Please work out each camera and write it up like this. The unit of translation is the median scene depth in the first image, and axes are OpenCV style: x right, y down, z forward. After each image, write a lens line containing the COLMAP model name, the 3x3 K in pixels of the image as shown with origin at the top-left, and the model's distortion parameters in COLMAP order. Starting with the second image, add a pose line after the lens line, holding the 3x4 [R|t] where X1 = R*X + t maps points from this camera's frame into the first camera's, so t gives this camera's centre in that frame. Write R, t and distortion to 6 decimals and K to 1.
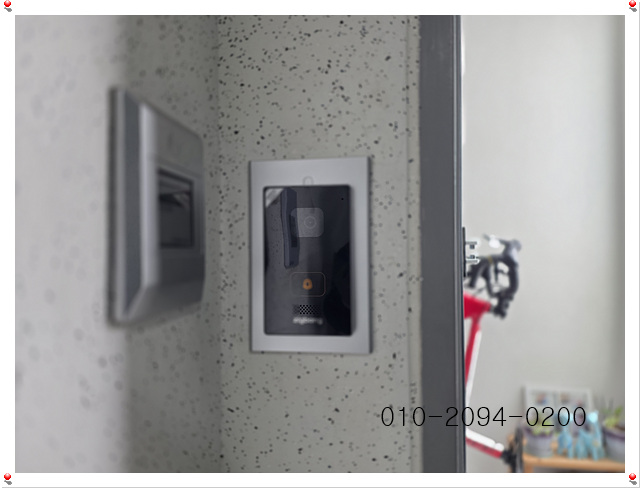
lens RADIAL K [[414.7, 0, 325.6], [0, 414.7, 233.2], [0, 0, 1]] dist [-0.004777, -0.011264]
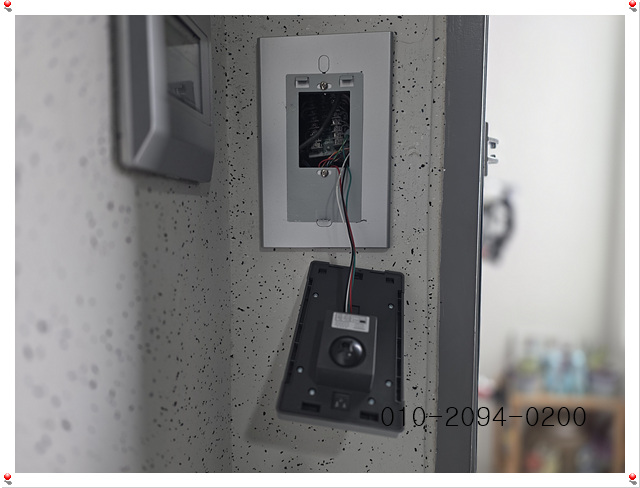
lens RADIAL K [[414.7, 0, 329.6], [0, 414.7, 247.8], [0, 0, 1]] dist [-0.004777, -0.011264]
pose [[0.999248, 0.005296, 0.038403, -0.062689], [-0.009690, 0.993301, 0.115149, 0.176742], [-0.037536, -0.115434, 0.992606, 0.053376]]
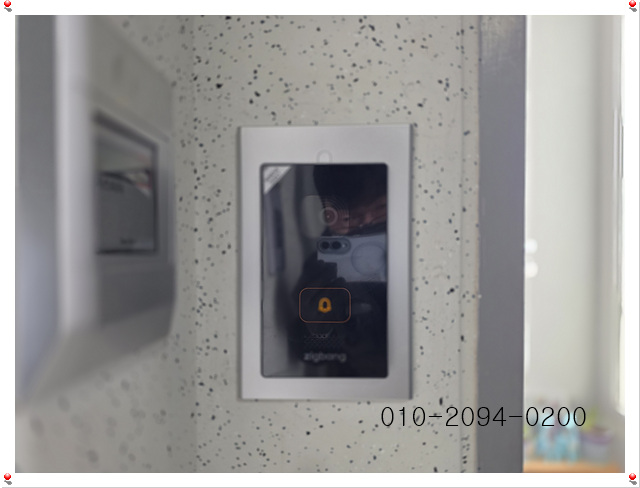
lens RADIAL K [[414.7, 0, 325.9], [0, 414.7, 240.0], [0, 0, 1]] dist [-0.004777, -0.011264]
pose [[0.995271, 0.006859, 0.096899, -0.106769], [-0.009060, 0.999711, 0.022288, -0.001850], [-0.096718, -0.023060, 0.995045, 0.297742]]
